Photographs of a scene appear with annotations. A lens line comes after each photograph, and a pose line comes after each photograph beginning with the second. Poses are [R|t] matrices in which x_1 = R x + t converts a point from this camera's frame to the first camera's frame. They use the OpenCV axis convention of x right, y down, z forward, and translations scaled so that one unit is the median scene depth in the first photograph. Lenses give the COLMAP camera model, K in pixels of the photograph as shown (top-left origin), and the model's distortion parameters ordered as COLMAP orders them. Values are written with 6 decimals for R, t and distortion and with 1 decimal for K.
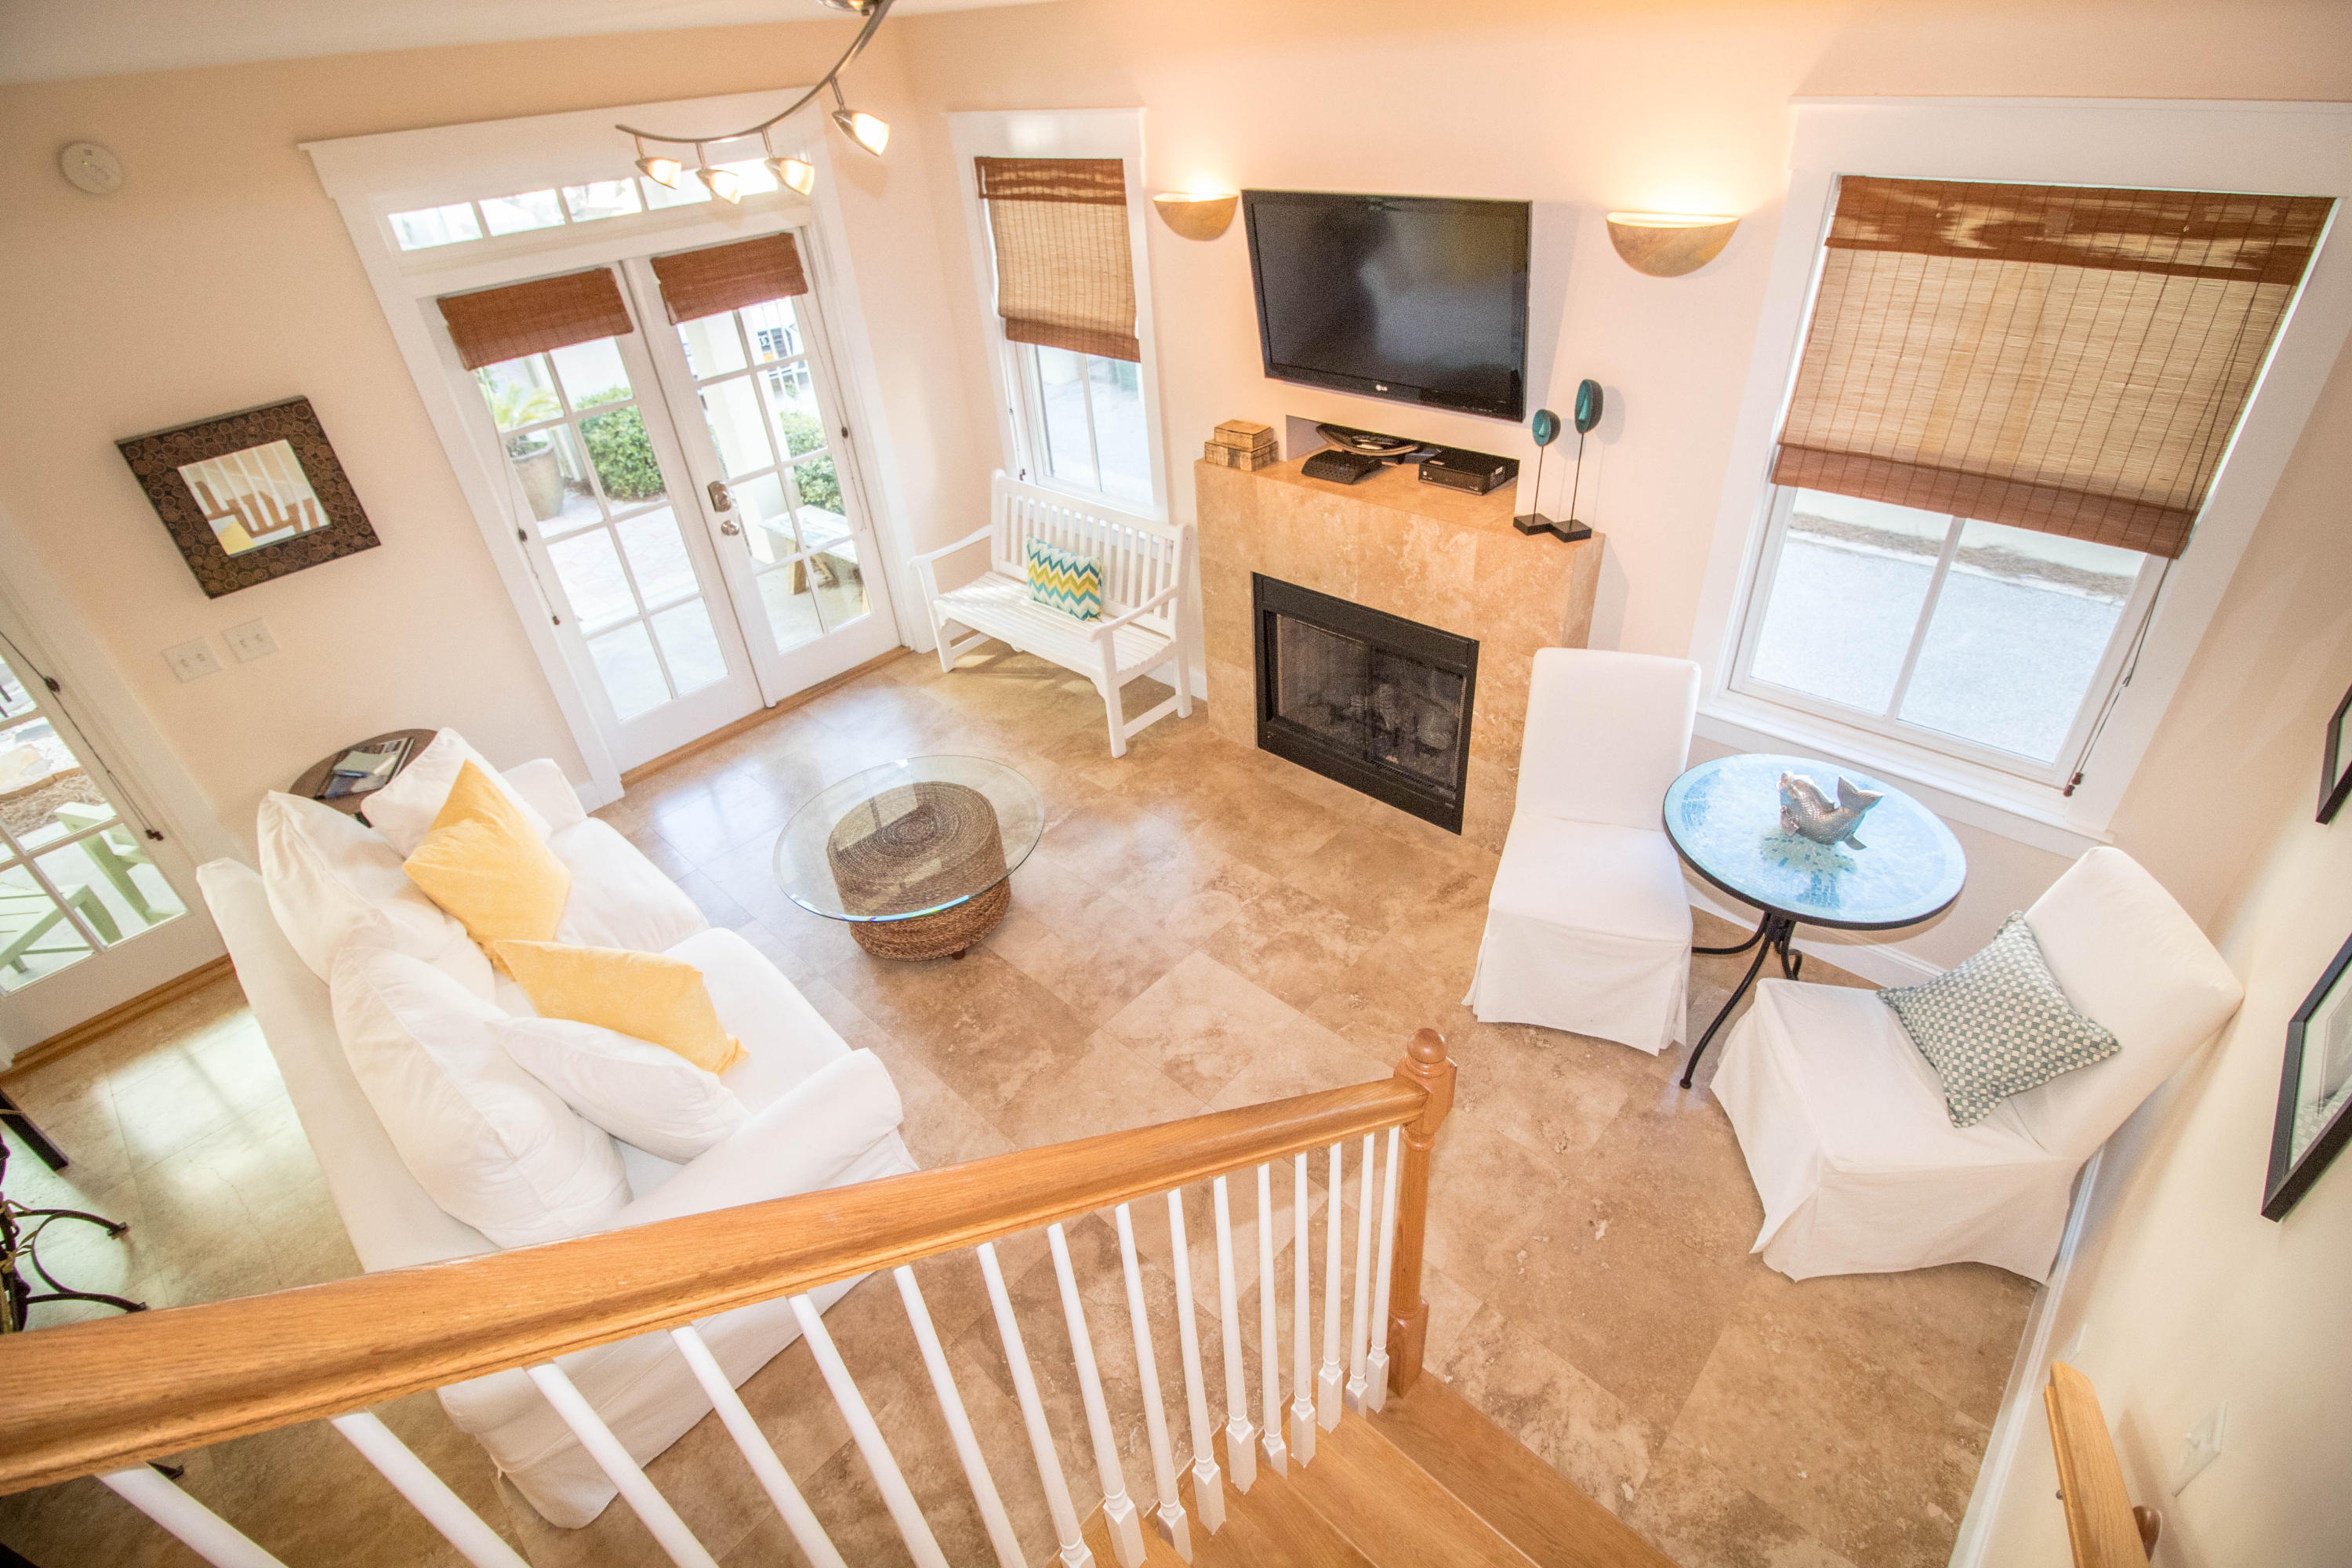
lens RADIAL K [[1087.2, 0, 1196.9], [0, 1087.2, 764.3], [0, 0, 1]] dist [-0.003052, -0.000561]
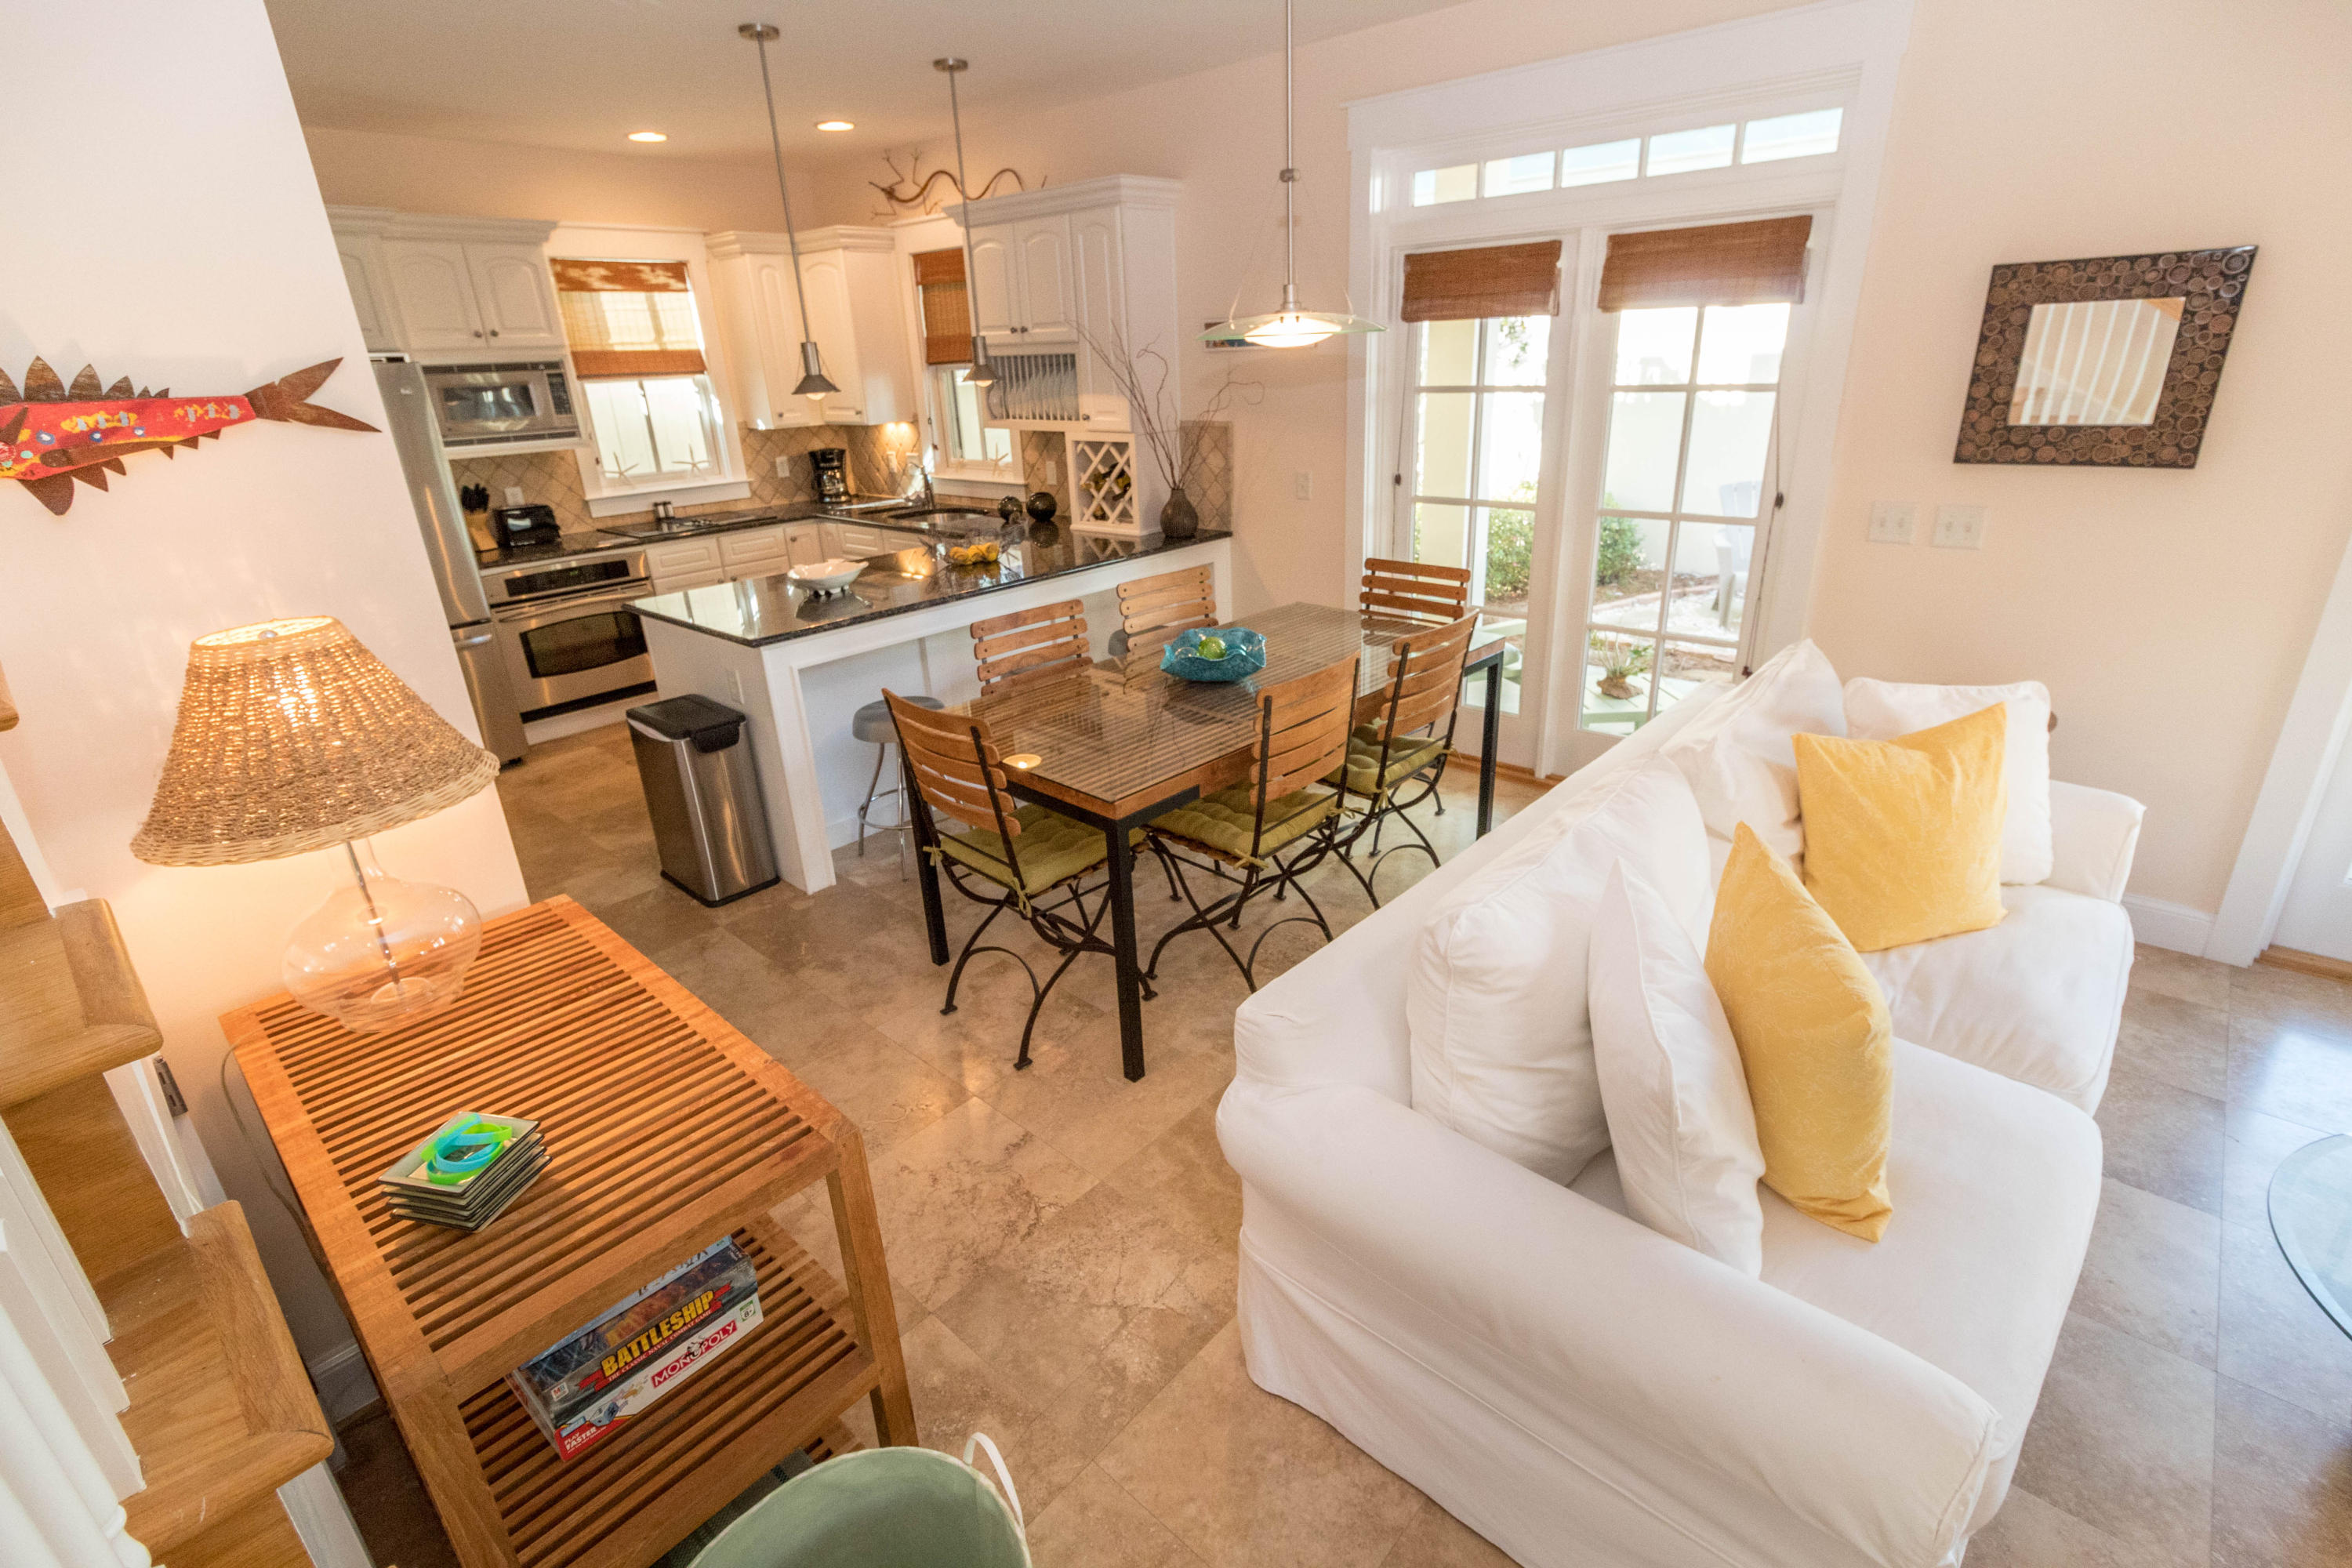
lens RADIAL K [[1089.2, 0, 1197.3], [0, 1089.2, 757.1], [0, 0, 1]] dist [0.011075, 0.000206]
pose [[0.026279, 0.413875, -0.909954, -0.013979], [-0.529831, 0.777665, 0.338404, 0.050797], [0.847696, 0.473229, 0.239720, 0.348929]]
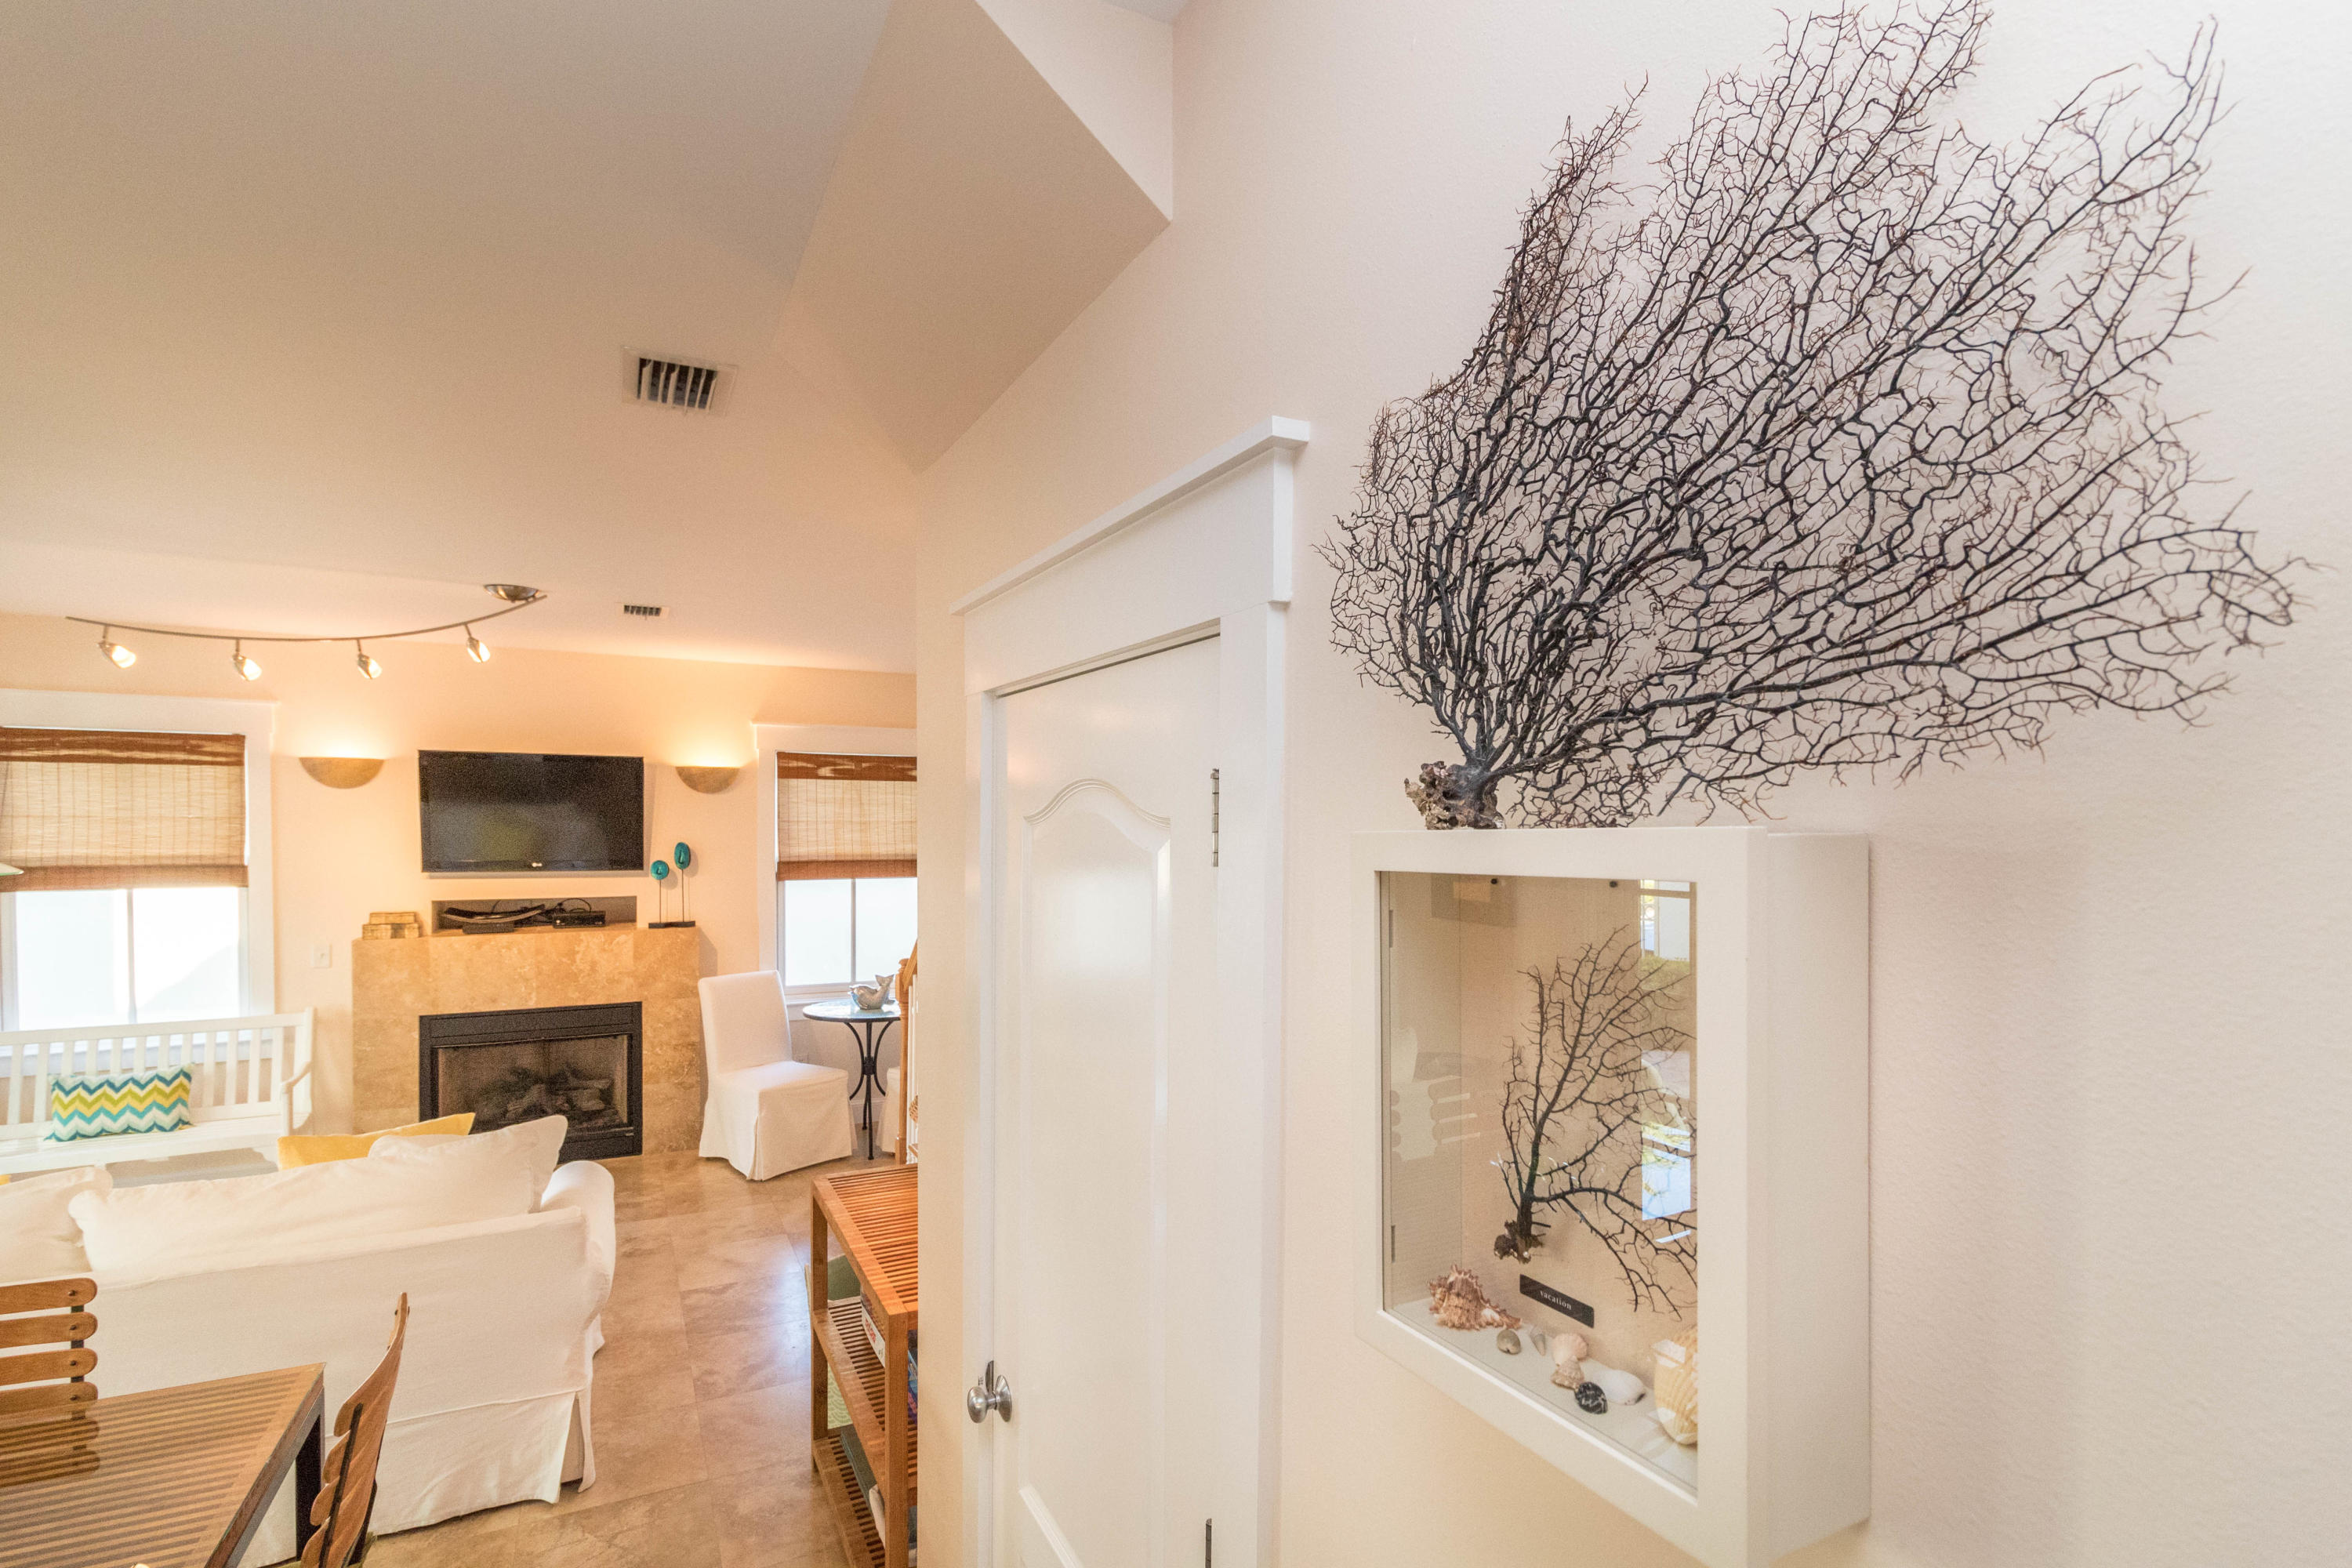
lens RADIAL K [[1097.9, 0, 1171.3], [0, 1097.9, 842.8], [0, 0, 1]] dist [0.001575, 0.000286]
pose [[0.340143, 0.044754, 0.939308, -0.993291], [0.501639, 0.836240, -0.221497, 0.435944], [-0.795400, 0.546534, 0.261991, -0.176557]]
